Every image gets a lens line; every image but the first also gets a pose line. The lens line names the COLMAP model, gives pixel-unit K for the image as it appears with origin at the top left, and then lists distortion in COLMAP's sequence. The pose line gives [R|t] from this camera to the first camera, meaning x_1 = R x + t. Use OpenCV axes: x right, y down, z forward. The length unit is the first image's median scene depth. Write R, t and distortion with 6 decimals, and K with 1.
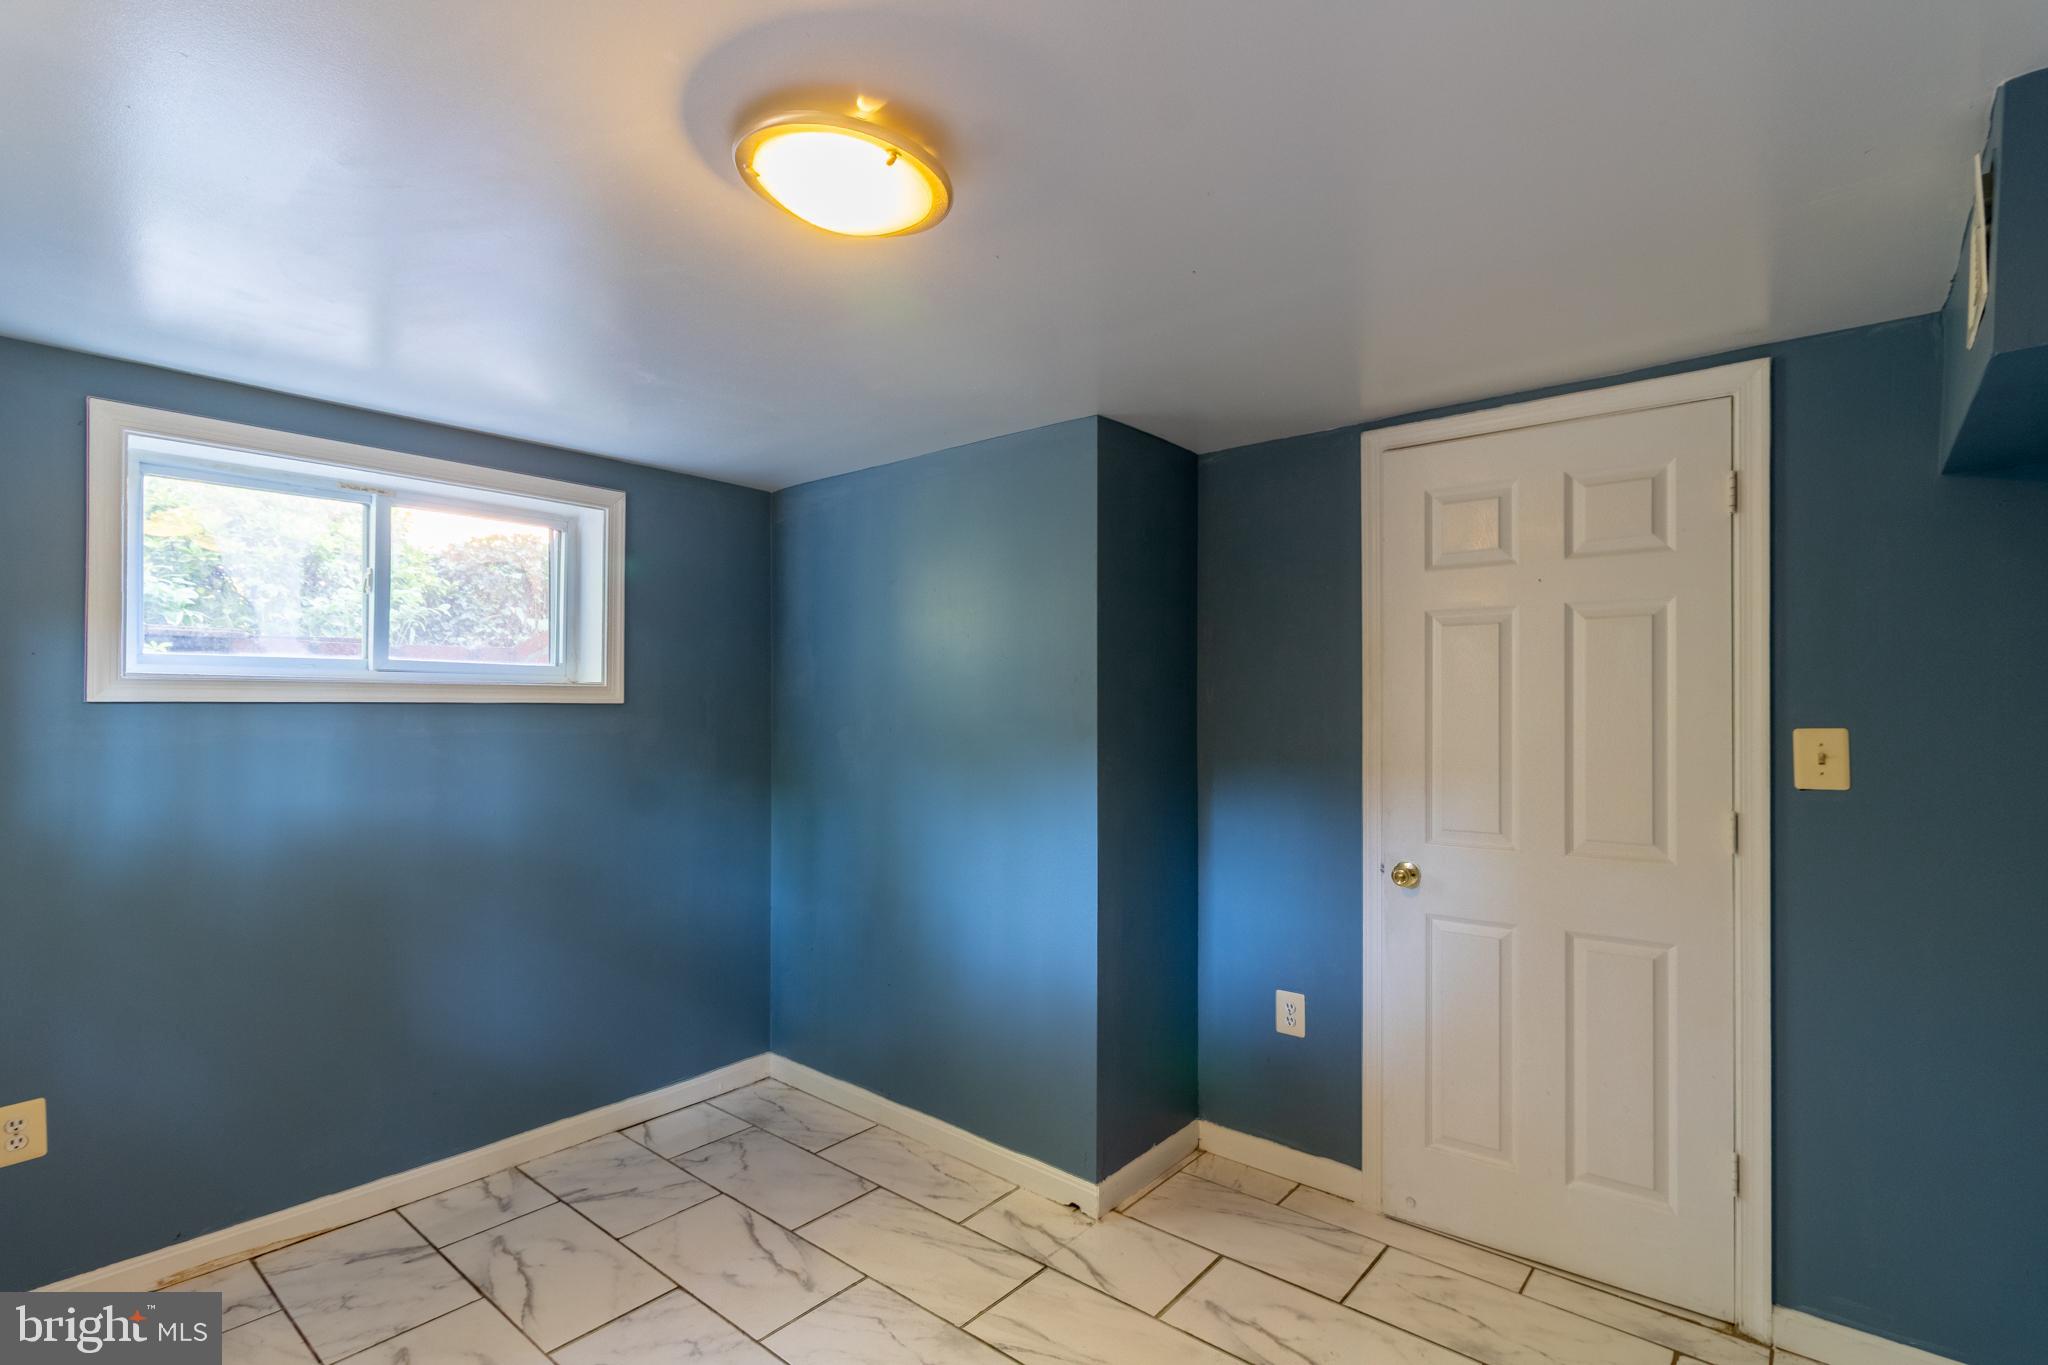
lens RADIAL K [[968.5, 0, 1031.6], [0, 968.5, 673.4], [0, 0, 1]] dist [0.001224, 0.000580]
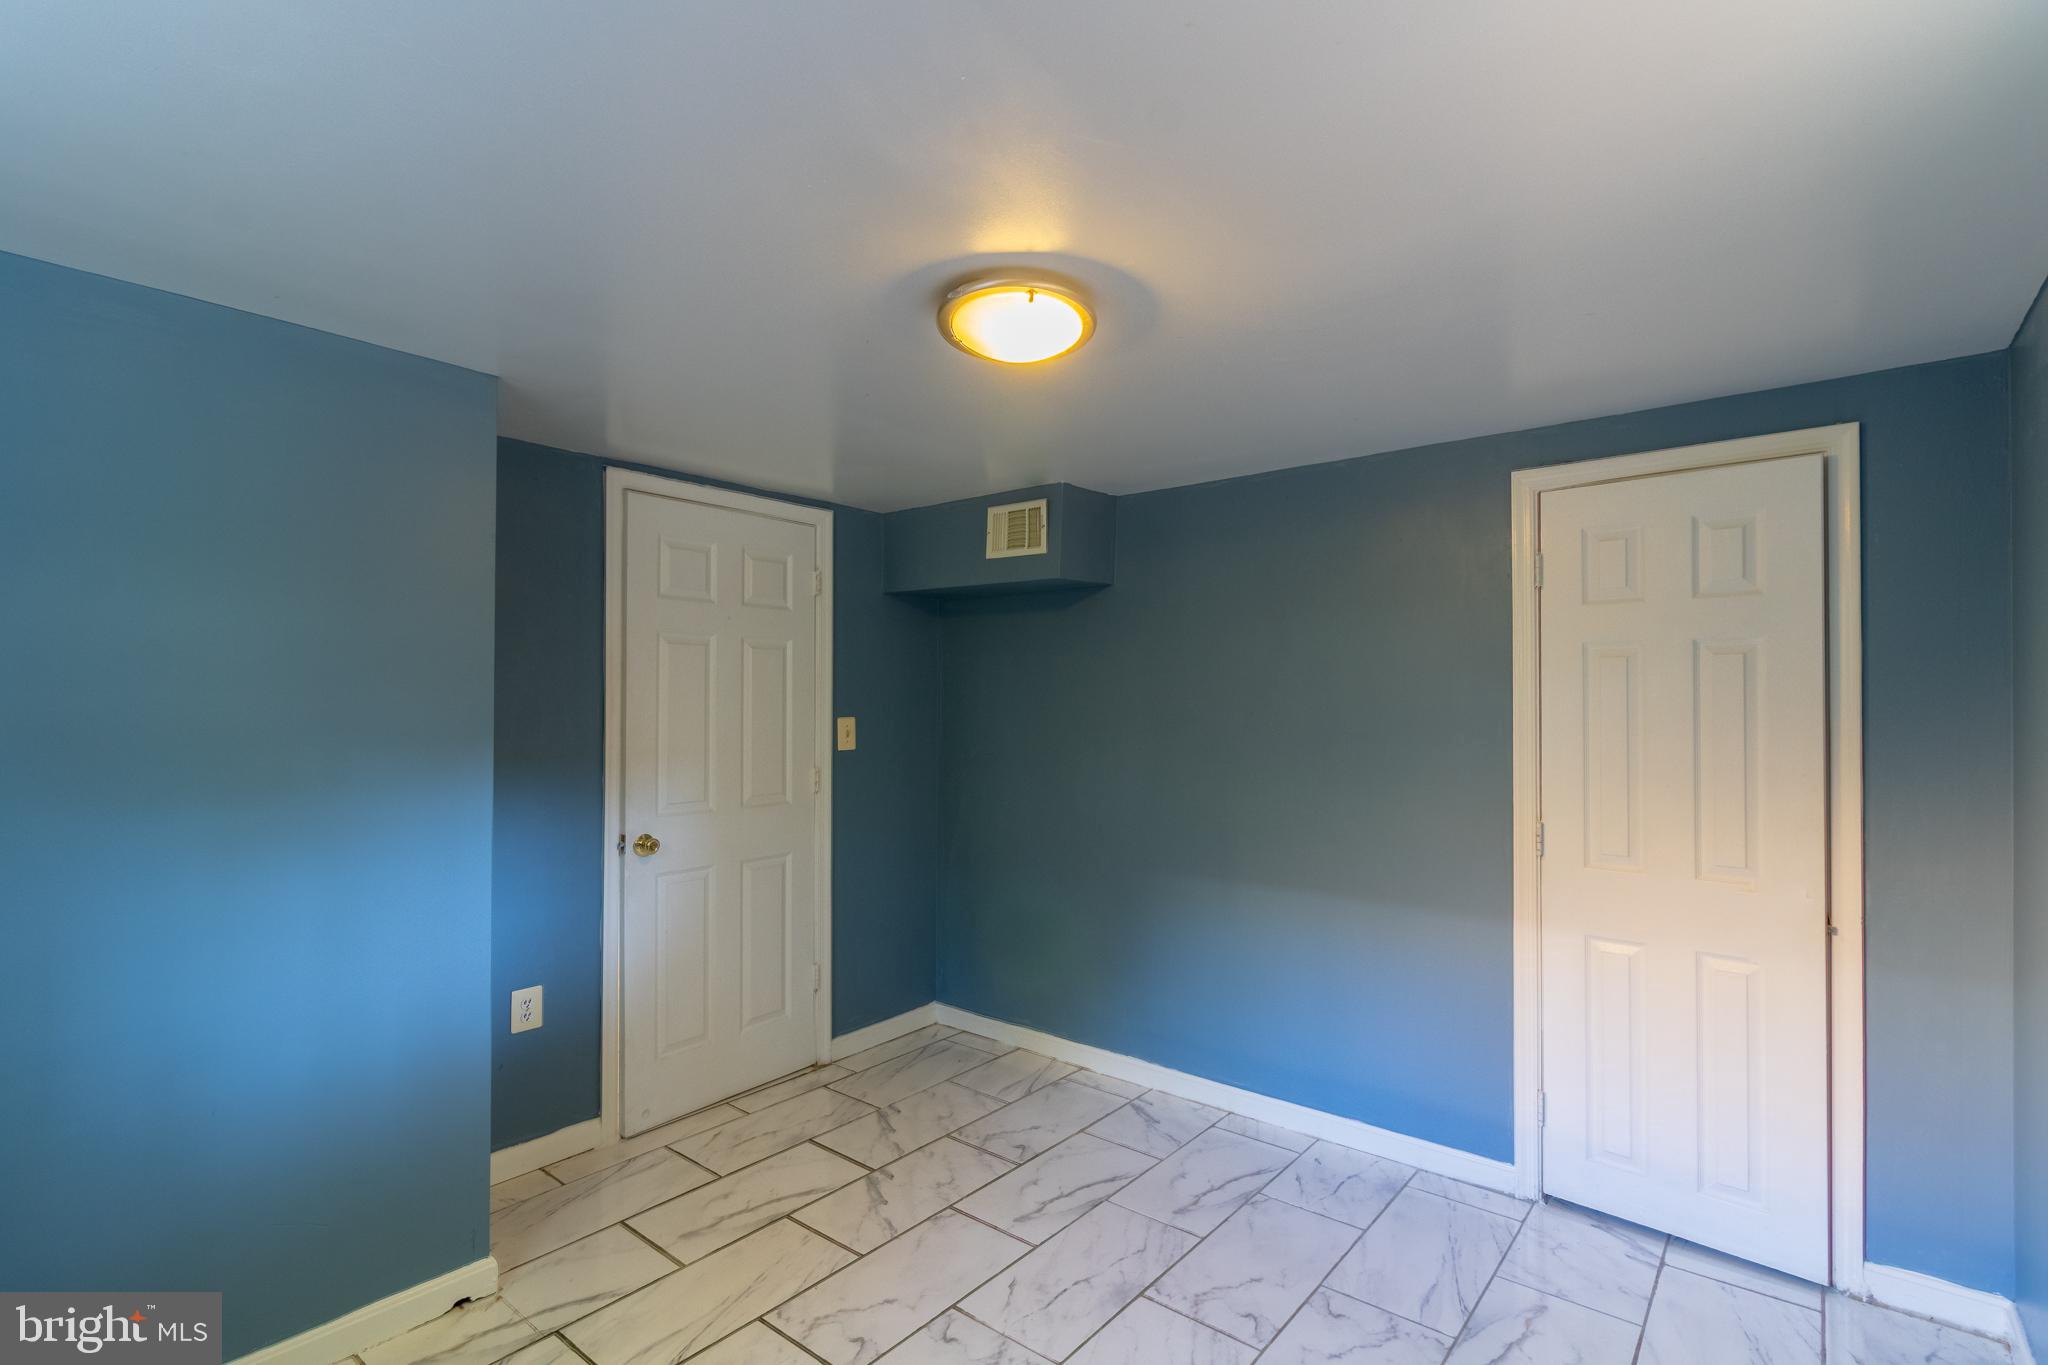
lens RADIAL K [[947.0, 0, 1030.6], [0, 947.0, 659.8], [0, 0, 1]] dist [-0.000650, 0.000192]
pose [[-0.015096, 0.048940, 0.998688, -0.910731], [-0.030368, 0.998318, -0.049381, 0.022434], [-0.999425, -0.031074, -0.013584, 0.603629]]
